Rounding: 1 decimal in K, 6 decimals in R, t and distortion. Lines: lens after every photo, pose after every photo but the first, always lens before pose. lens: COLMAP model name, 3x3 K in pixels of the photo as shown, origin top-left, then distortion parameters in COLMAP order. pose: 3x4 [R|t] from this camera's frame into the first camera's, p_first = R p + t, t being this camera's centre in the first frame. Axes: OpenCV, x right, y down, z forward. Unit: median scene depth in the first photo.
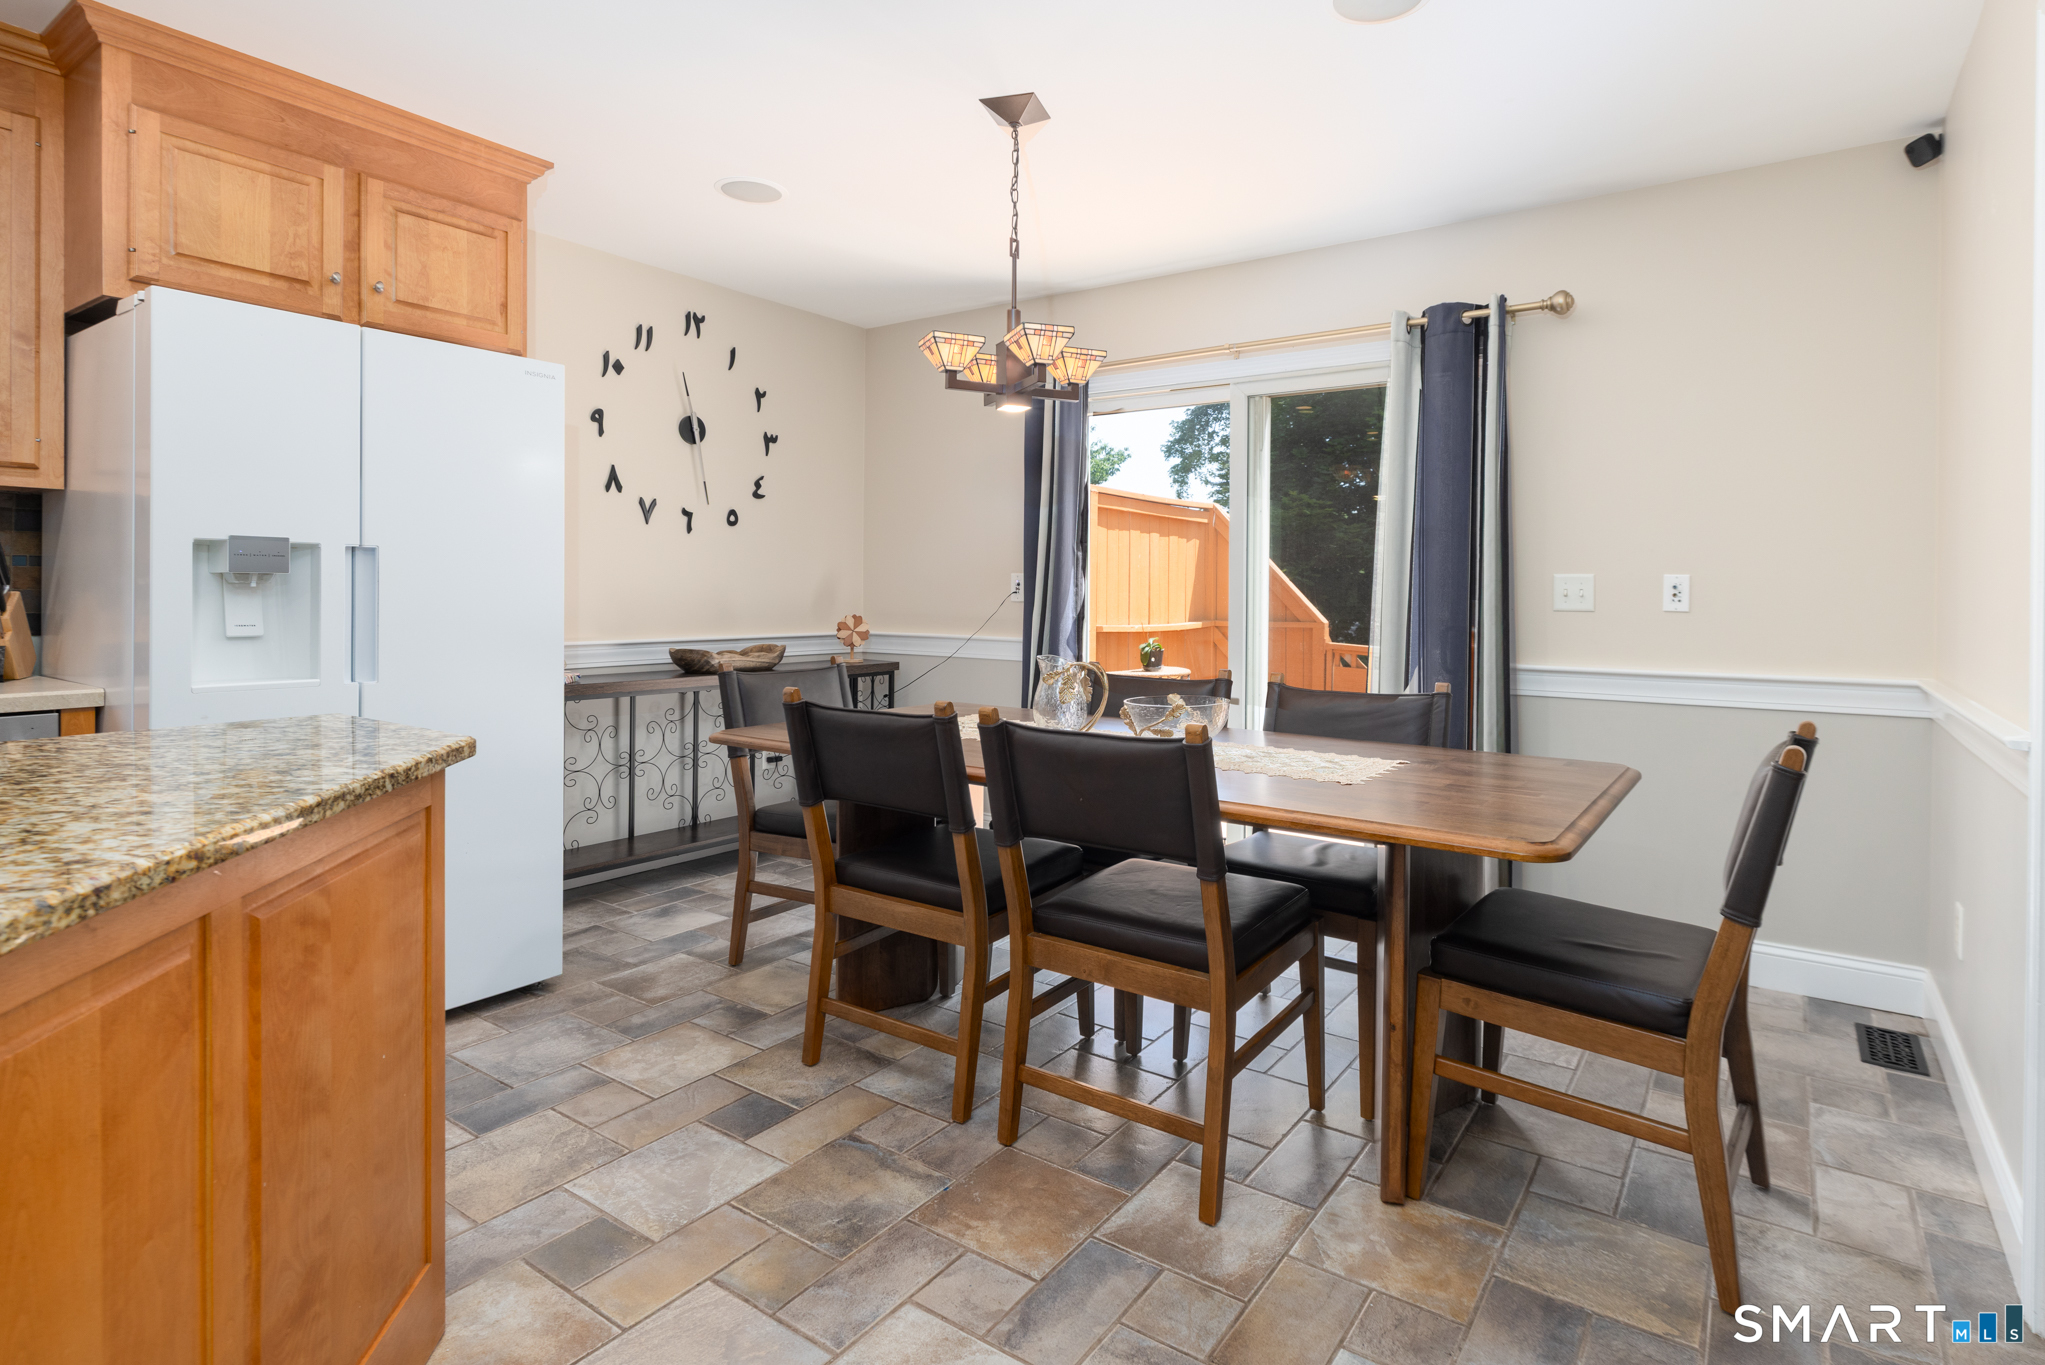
lens RADIAL K [[1017.9, 0, 1086.2], [0, 1017.9, 616.3], [0, 0, 1]] dist [-0.003760, -0.001339]
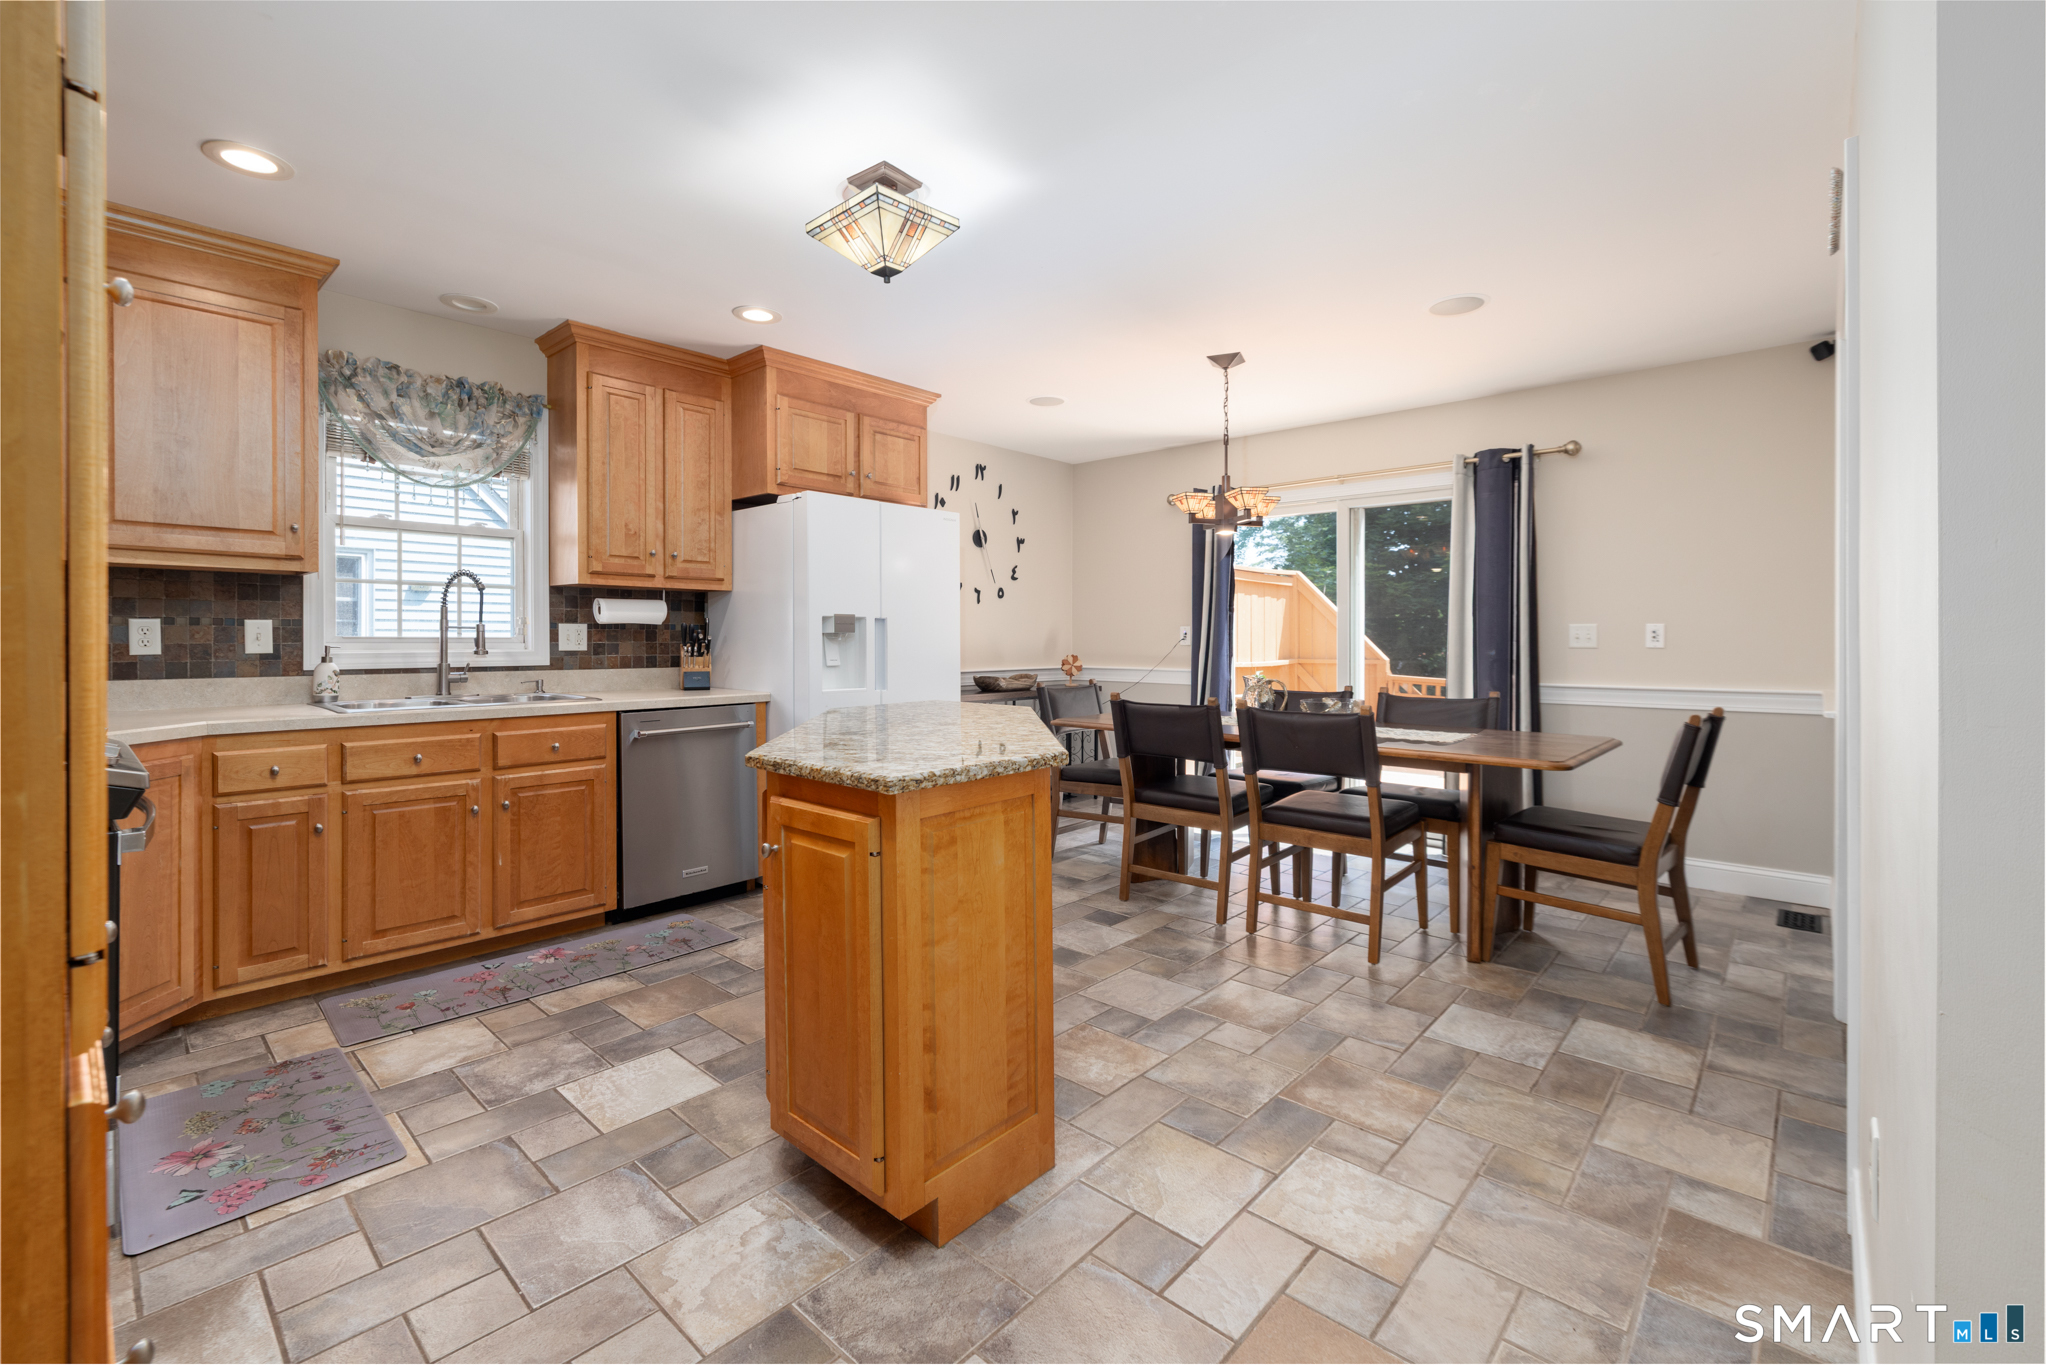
lens RADIAL K [[864.0, 0, 1012.8], [0, 864.0, 653.8], [0, 0, 1]] dist [-0.002590, -0.000071]
pose [[0.988364, -0.006443, -0.151969, -0.219226], [0.005439, 0.999961, -0.007025, 0.009878], [0.152008, 0.006116, 0.988360, -0.528529]]
